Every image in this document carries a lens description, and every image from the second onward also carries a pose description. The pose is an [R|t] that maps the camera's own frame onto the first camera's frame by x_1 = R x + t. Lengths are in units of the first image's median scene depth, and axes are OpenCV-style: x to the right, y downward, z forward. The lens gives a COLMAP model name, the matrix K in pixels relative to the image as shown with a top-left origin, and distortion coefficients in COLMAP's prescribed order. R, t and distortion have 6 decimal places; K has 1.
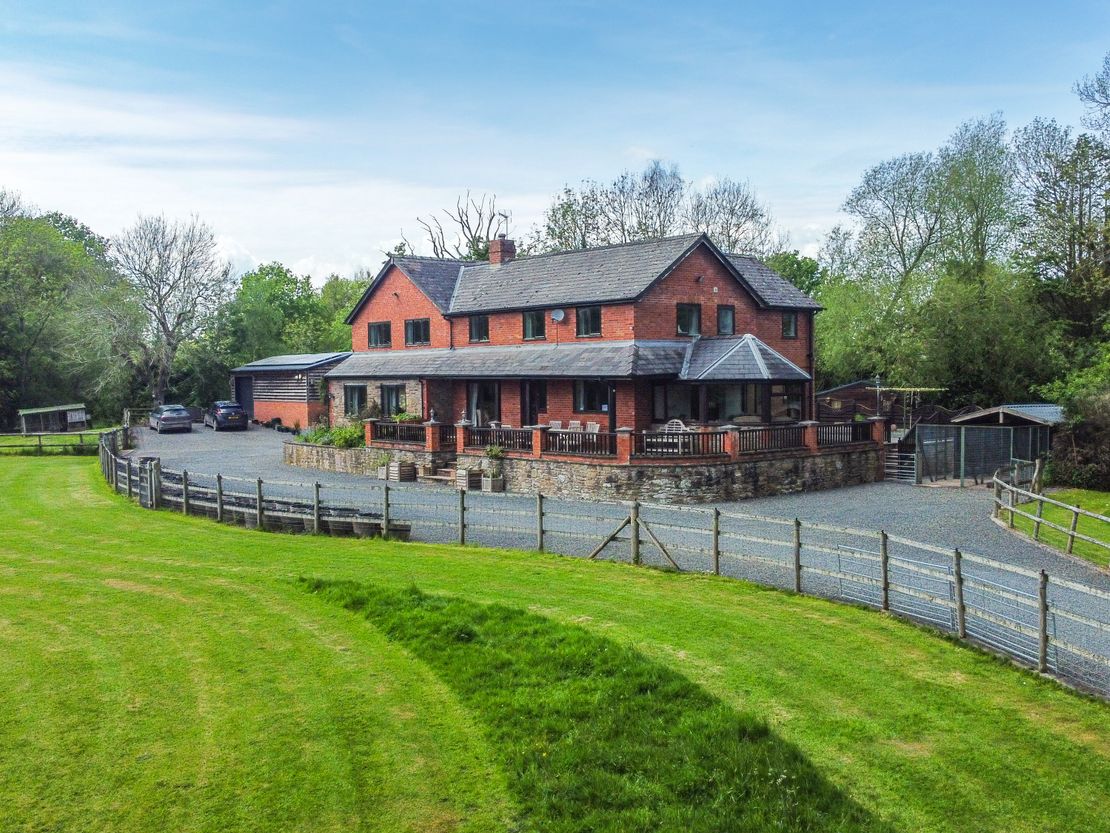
lens RADIAL K [[1134.1, 0, 550.8], [0, 1134.1, 418.9], [0, 0, 1]] dist [-0.003768, 0.000000]
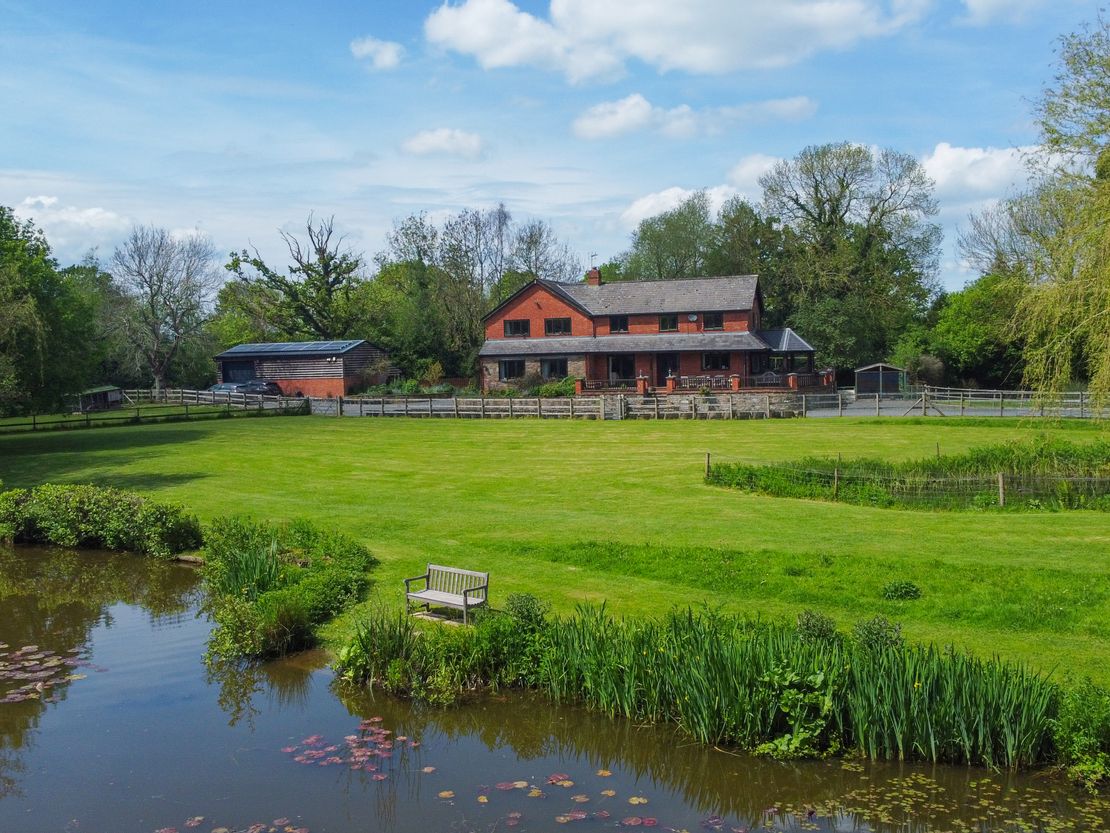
lens RADIAL K [[1134.1, 0, 554.6], [0, 1134.1, 420.0], [0, 0, 1]] dist [-0.003768, 0.000000]
pose [[0.844706, -0.039552, 0.533767, -1.054037], [0.036409, 0.999202, 0.016422, 0.031924], [-0.533990, 0.005562, 0.845472, -0.388519]]
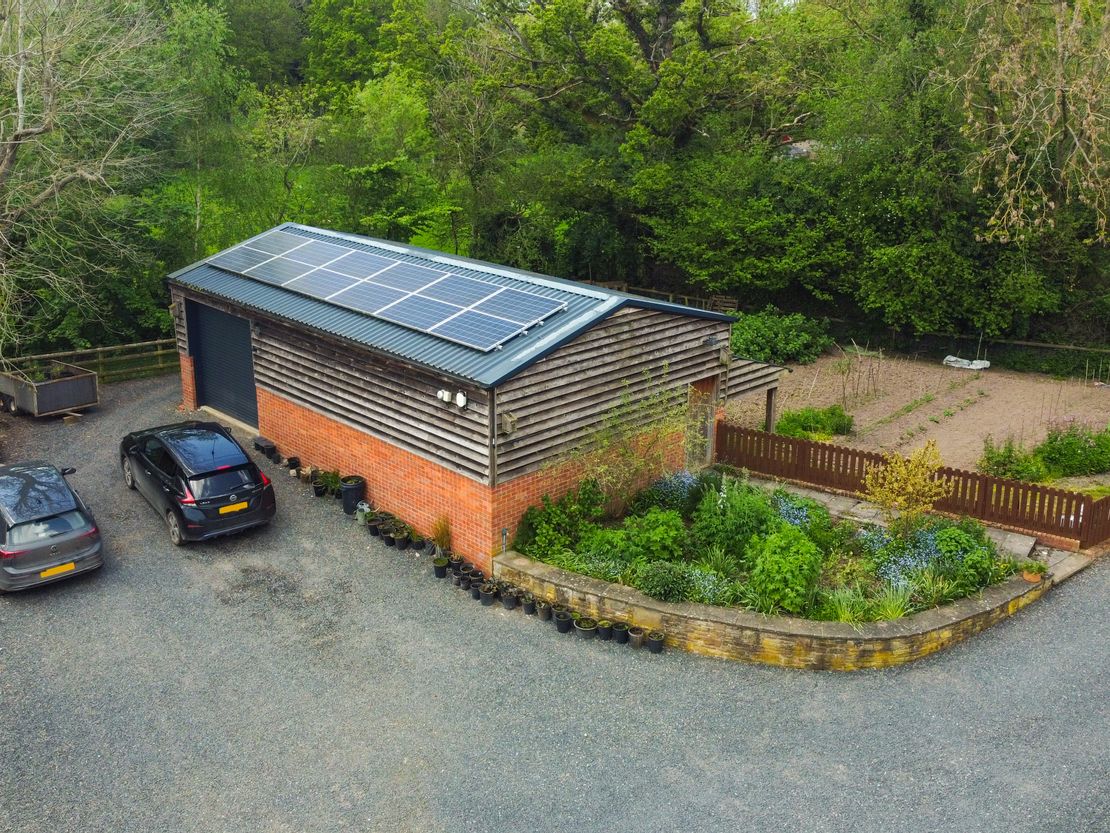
lens RADIAL K [[1134.1, 0, 541.0], [0, 1134.1, 338.0], [0, 0, 1]] dist [-0.003768, 0.000000]
pose [[0.991554, -0.018116, 0.128420, -0.351055], [-0.011220, 0.974501, 0.224102, -0.181532], [-0.129205, -0.223650, 0.966068, 1.033820]]
